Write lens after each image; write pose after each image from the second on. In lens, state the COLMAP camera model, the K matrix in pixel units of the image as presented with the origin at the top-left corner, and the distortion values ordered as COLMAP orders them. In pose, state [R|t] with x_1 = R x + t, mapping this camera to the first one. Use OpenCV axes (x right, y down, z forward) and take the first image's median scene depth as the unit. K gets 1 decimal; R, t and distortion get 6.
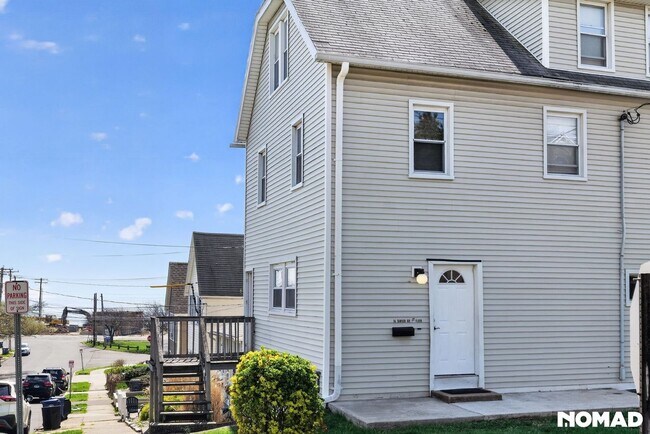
lens RADIAL K [[800.3, 0, 342.2], [0, 800.3, 232.0], [0, 0, 1]] dist [0.008456, 0.000000]
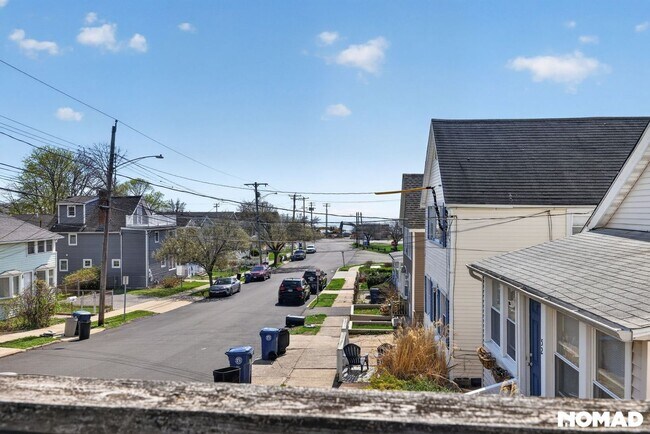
lens RADIAL K [[444.7, 0, 321.5], [0, 444.7, 217.5], [0, 0, 1]] dist [-0.029875, -0.000320]
pose [[0.920137, -0.002388, -0.391590, -0.248552], [0.035606, 0.996349, 0.077589, 0.112705], [0.389975, -0.085335, 0.916863, 1.198764]]
